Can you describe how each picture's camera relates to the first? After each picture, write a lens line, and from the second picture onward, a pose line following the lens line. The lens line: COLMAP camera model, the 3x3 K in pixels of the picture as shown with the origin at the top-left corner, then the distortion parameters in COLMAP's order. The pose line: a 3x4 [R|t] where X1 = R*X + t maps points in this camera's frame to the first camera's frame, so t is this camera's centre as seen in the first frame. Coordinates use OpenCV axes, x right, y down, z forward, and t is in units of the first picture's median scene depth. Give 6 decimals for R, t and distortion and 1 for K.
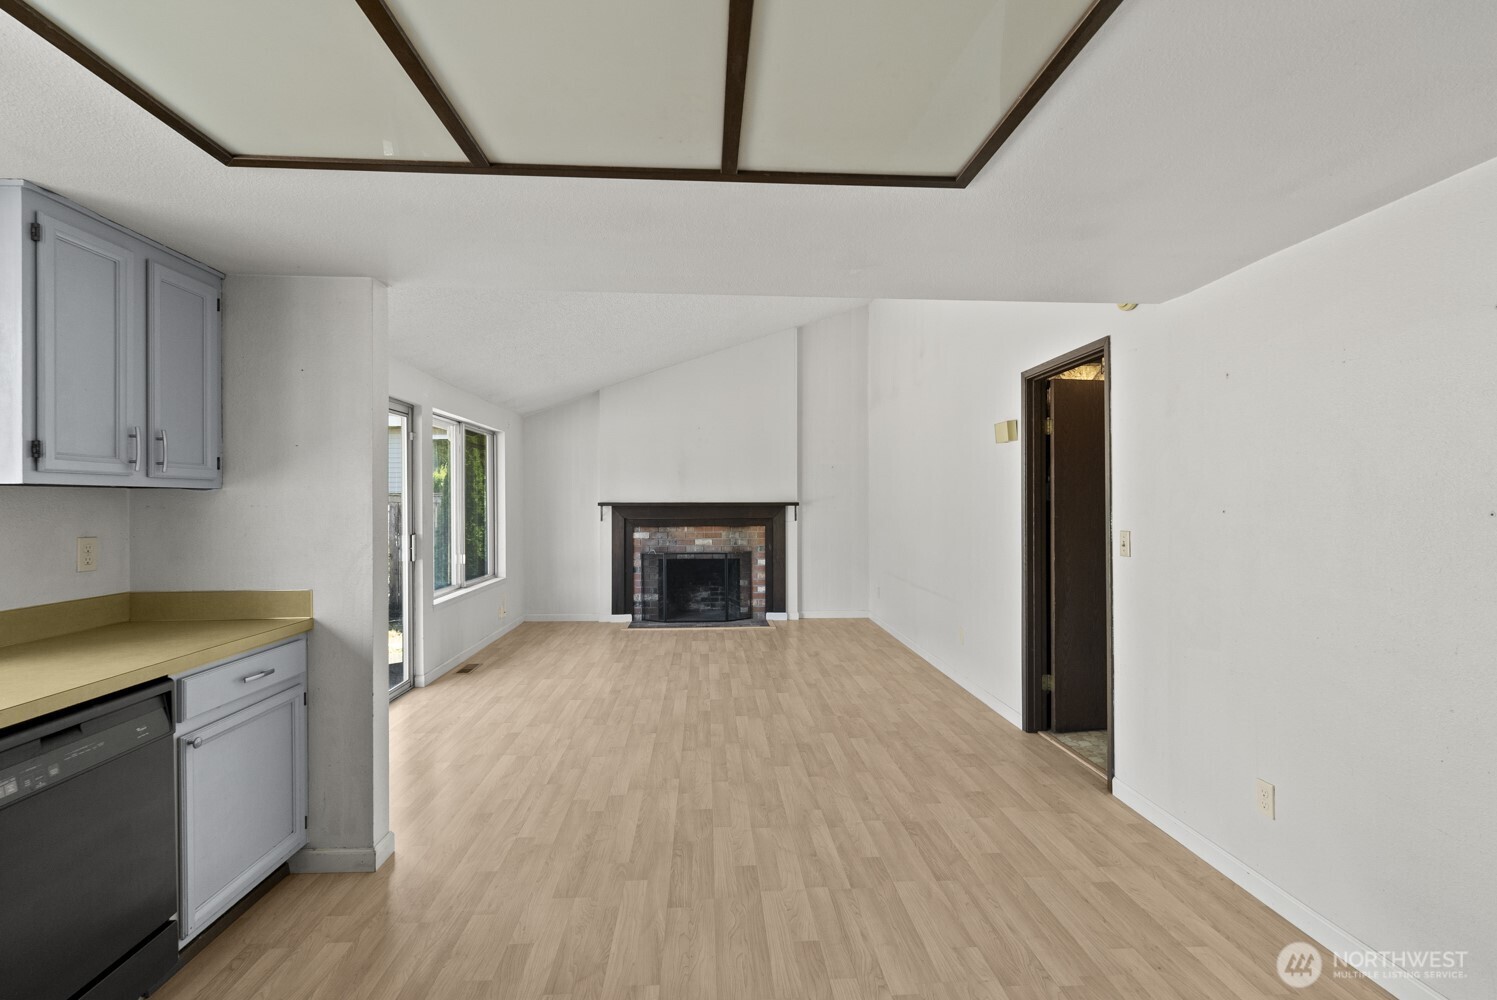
lens RADIAL K [[664.7, 0, 745.5], [0, 664.7, 500.6], [0, 0, 1]] dist [-0.004094, 0.000986]
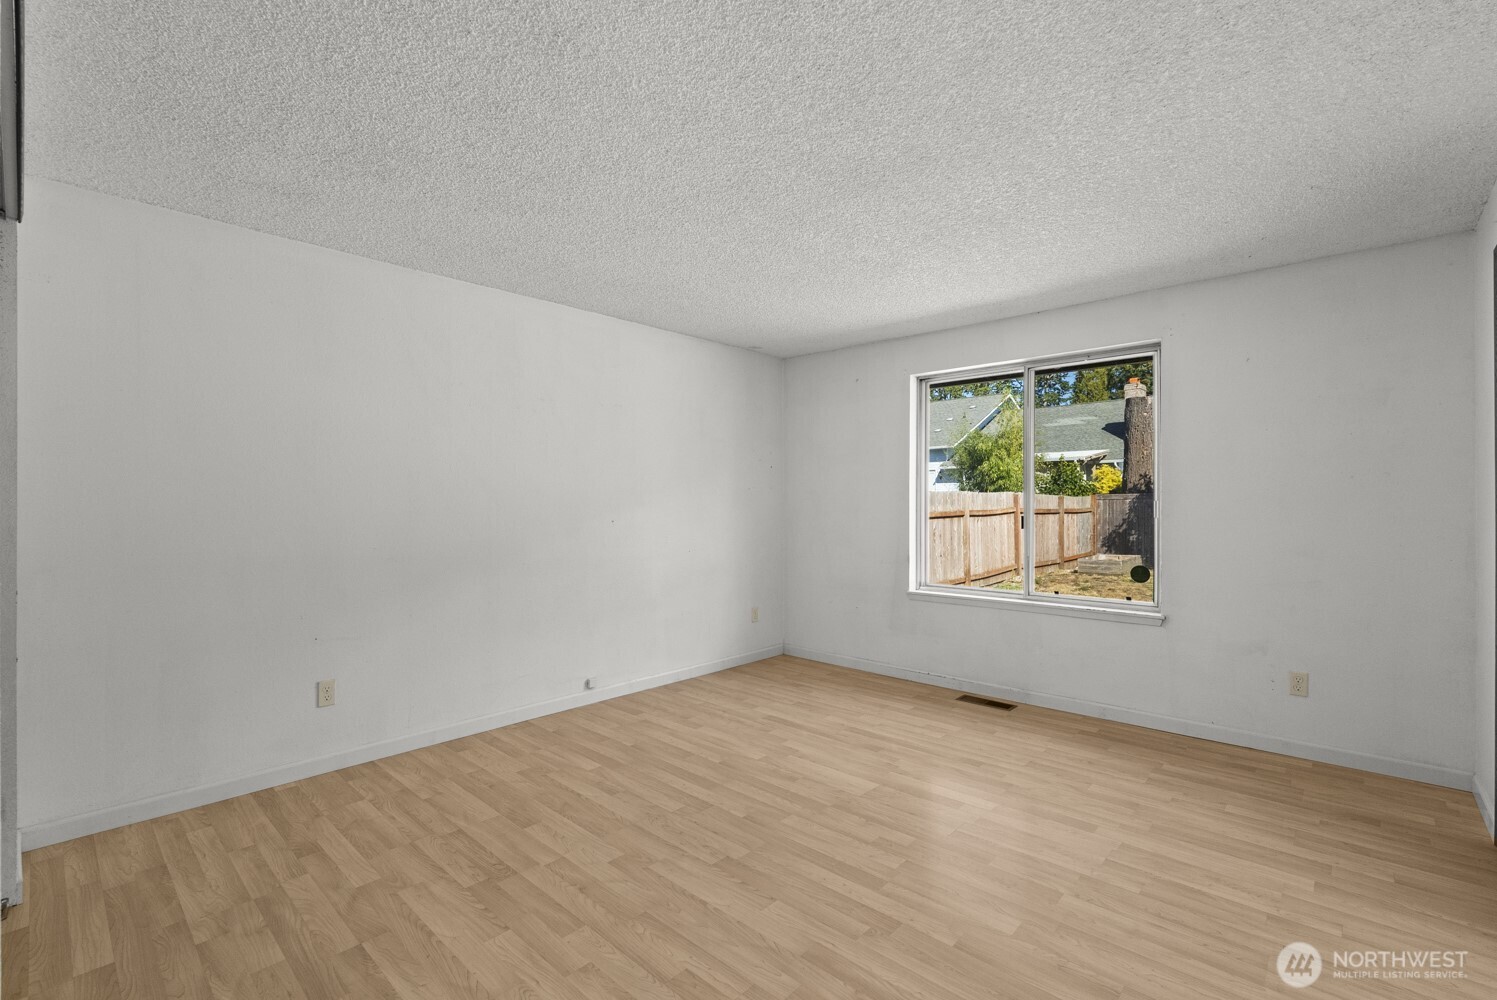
lens RADIAL K [[662.6, 0, 741.6], [0, 662.6, 503.5], [0, 0, 1]] dist [-0.002635, 0.000135]
pose [[-0.727298, -0.001910, -0.686319, 0.698607], [0.001907, 0.999987, -0.004804, 0.063025], [0.686319, -0.004803, -0.727285, 2.111494]]
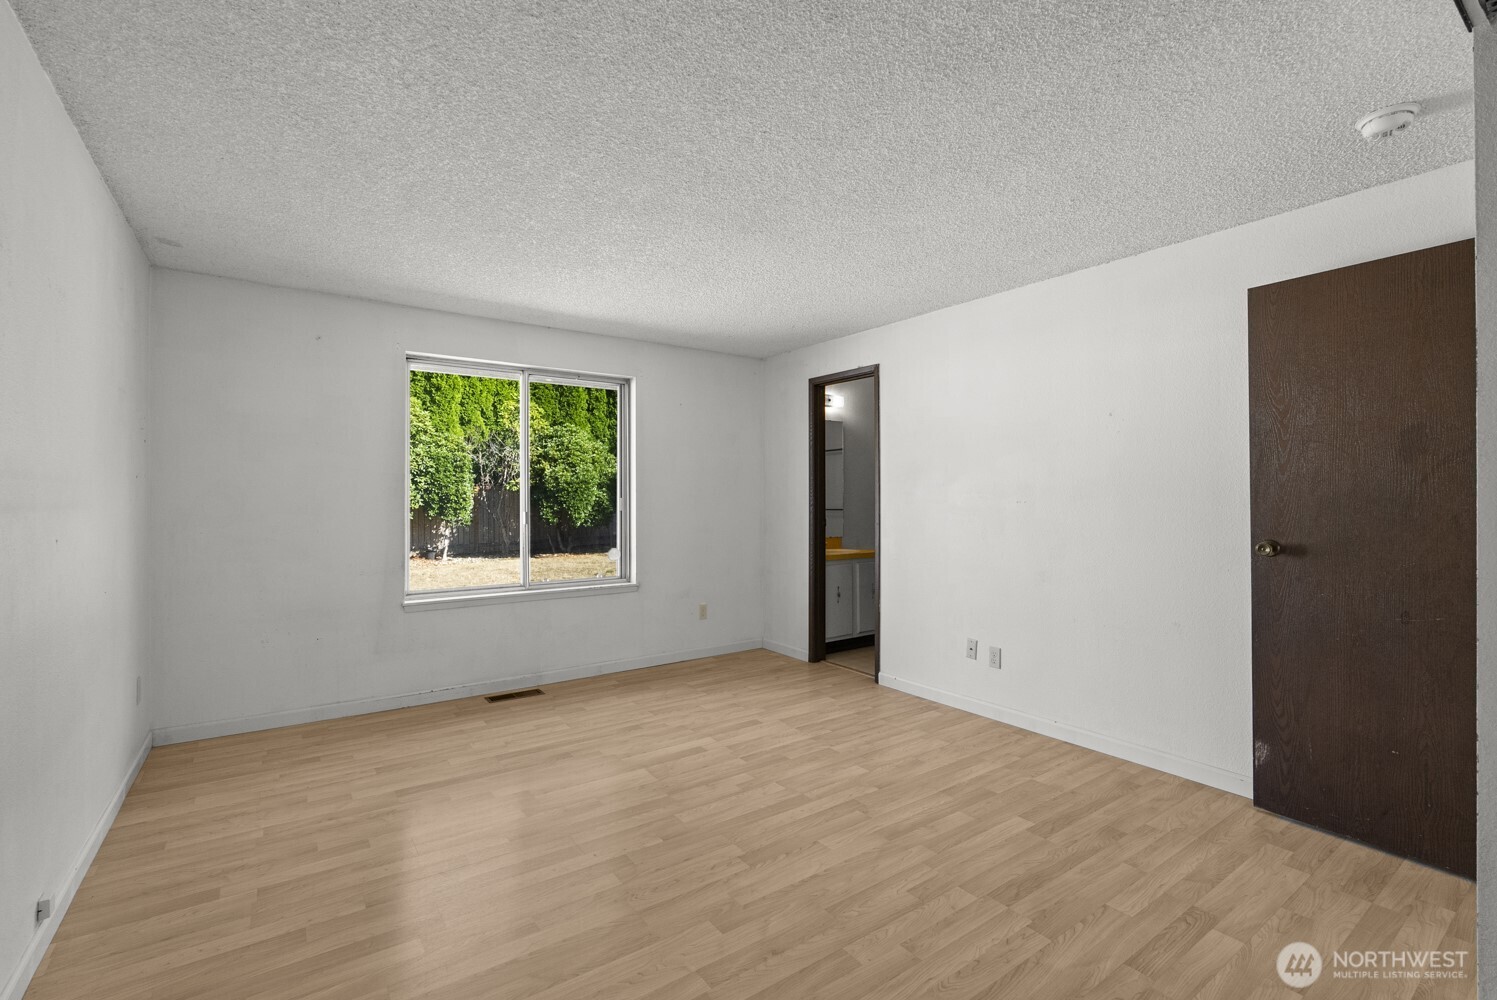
lens RADIAL K [[664.7, 0, 745.5], [0, 664.7, 500.6], [0, 0, 1]] dist [-0.004094, 0.000986]
pose [[0.526879, -0.000797, -0.849940, 0.876345], [0.006905, 0.999971, 0.003343, 0.054313], [0.849912, -0.007630, 0.526869, 0.868053]]
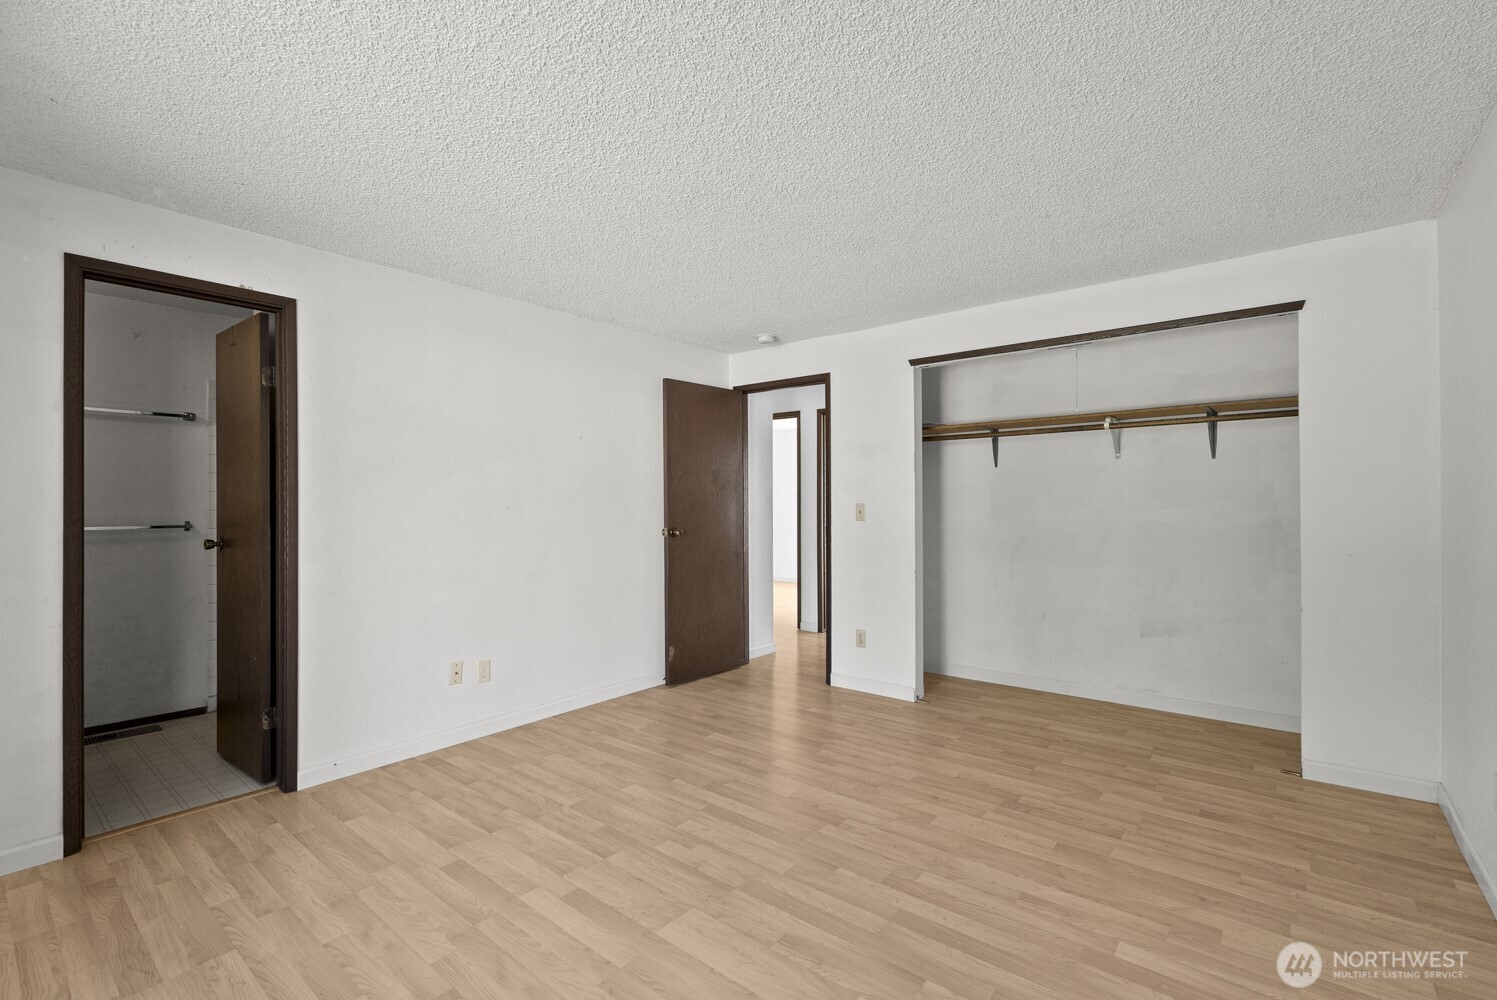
lens RADIAL K [[664.7, 0, 745.5], [0, 664.7, 500.6], [0, 0, 1]] dist [-0.004094, 0.000986]
pose [[0.679903, -0.003736, 0.733292, -0.870014], [0.001043, 0.999991, 0.004128, 0.045417], [-0.733301, -0.002042, 0.679901, 0.741801]]
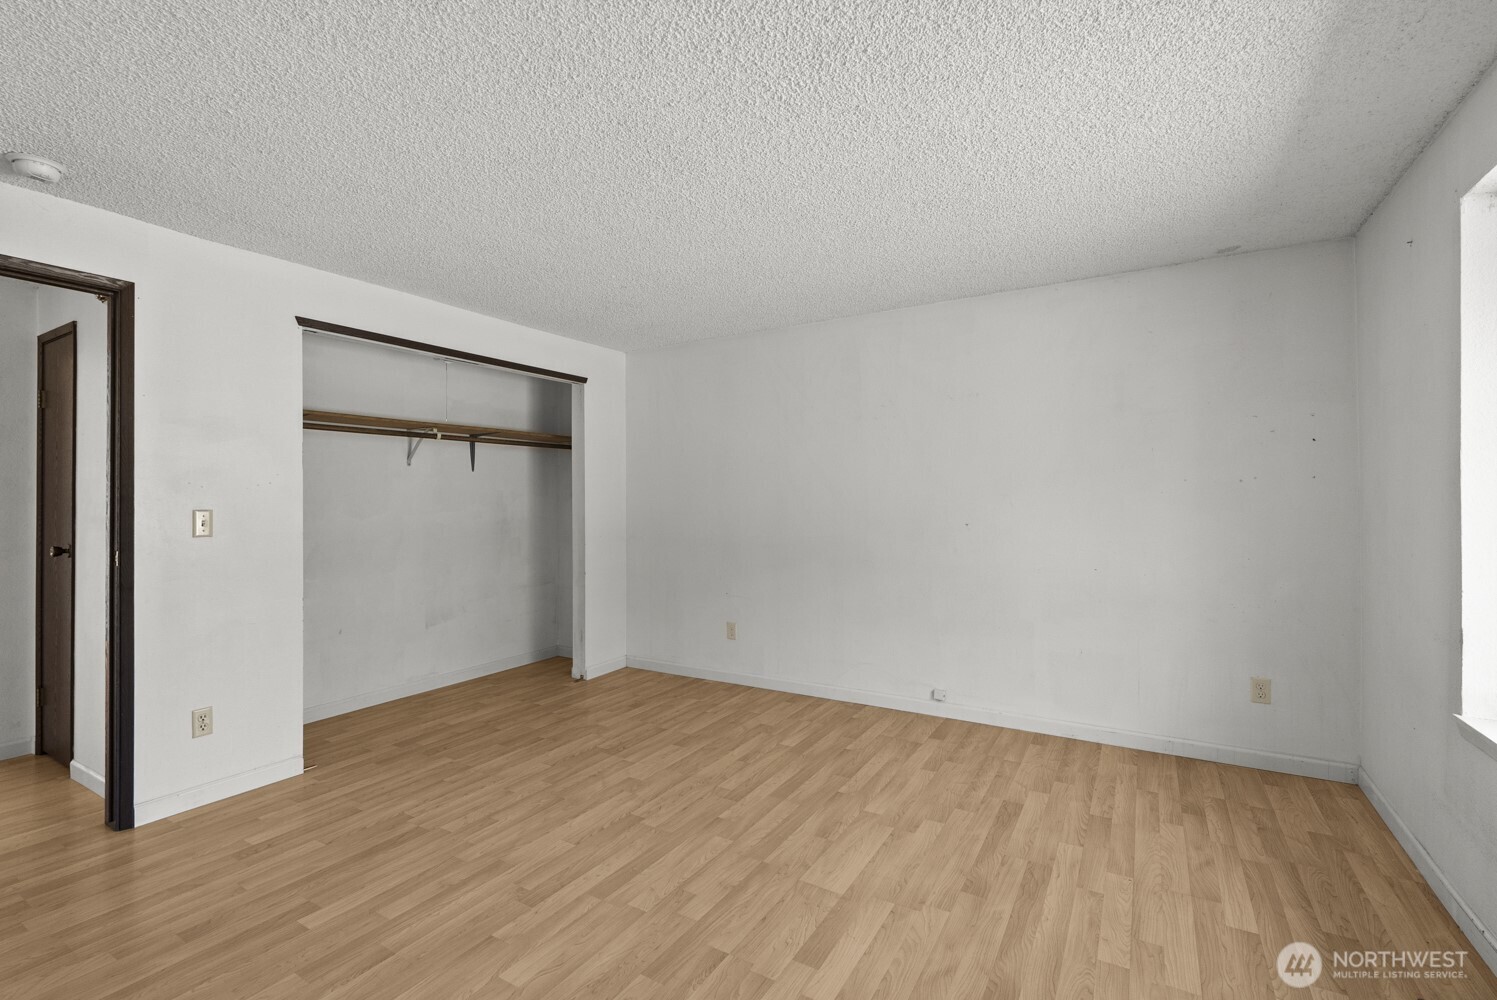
lens RADIAL K [[664.7, 0, 745.5], [0, 664.7, 500.6], [0, 0, 1]] dist [-0.004094, 0.000986]
pose [[-0.822617, 0.002603, 0.568589, -0.752915], [-0.000921, 0.999982, -0.005911, 0.051721], [-0.568595, -0.005387, -0.822600, 2.209132]]
